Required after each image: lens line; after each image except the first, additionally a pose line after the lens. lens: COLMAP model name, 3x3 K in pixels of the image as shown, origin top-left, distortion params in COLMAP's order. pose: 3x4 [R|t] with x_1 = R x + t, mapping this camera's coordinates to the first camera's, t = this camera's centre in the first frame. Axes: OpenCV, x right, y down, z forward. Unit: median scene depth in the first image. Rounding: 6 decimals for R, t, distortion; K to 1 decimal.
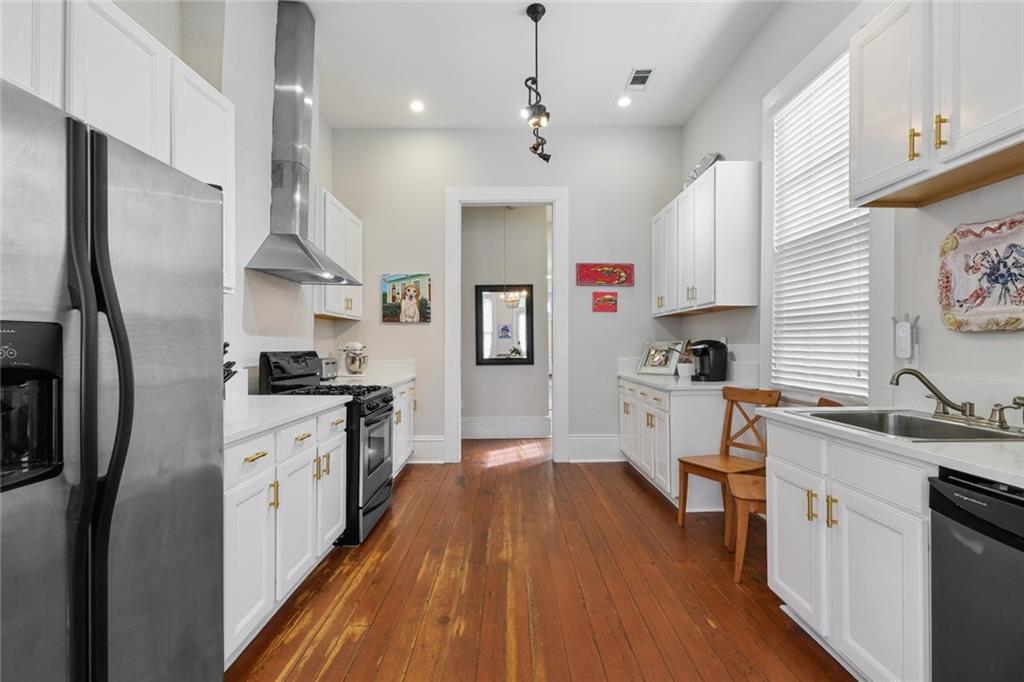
lens RADIAL K [[469.7, 0, 511.3], [0, 469.7, 342.8], [0, 0, 1]] dist [-0.004008, 0.001153]
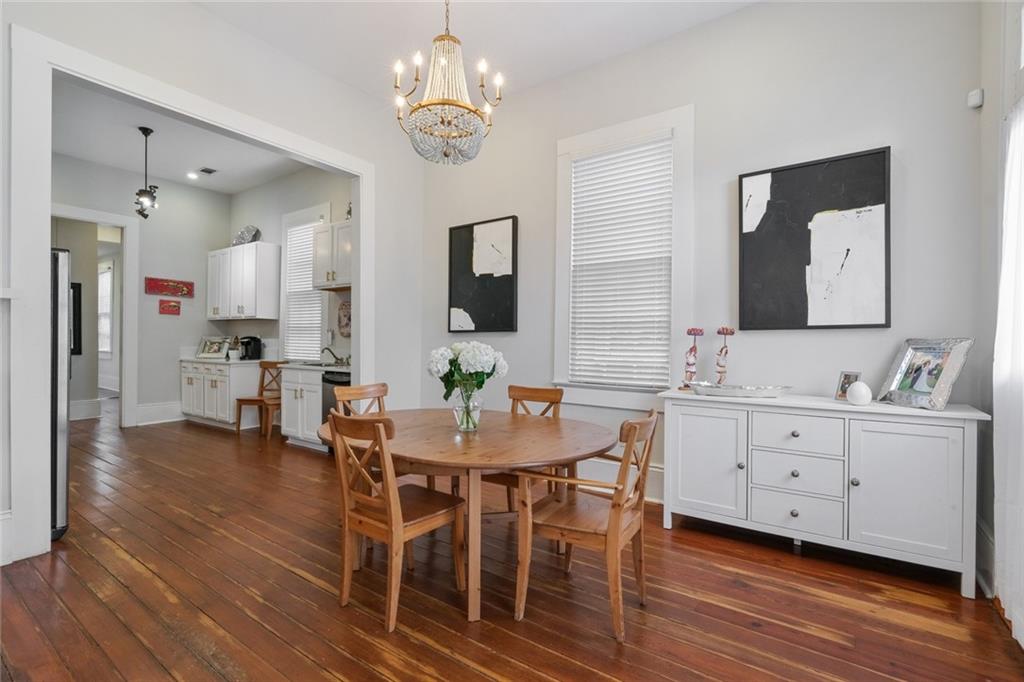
lens RADIAL K [[469.7, 0, 508.0], [0, 469.7, 340.9], [0, 0, 1]] dist [-0.004008, 0.001153]
pose [[0.586136, 0.010467, 0.810145, -0.443168], [-0.014705, 0.999889, -0.002280, 0.000356], [-0.810079, -0.010577, 0.586225, -0.822827]]
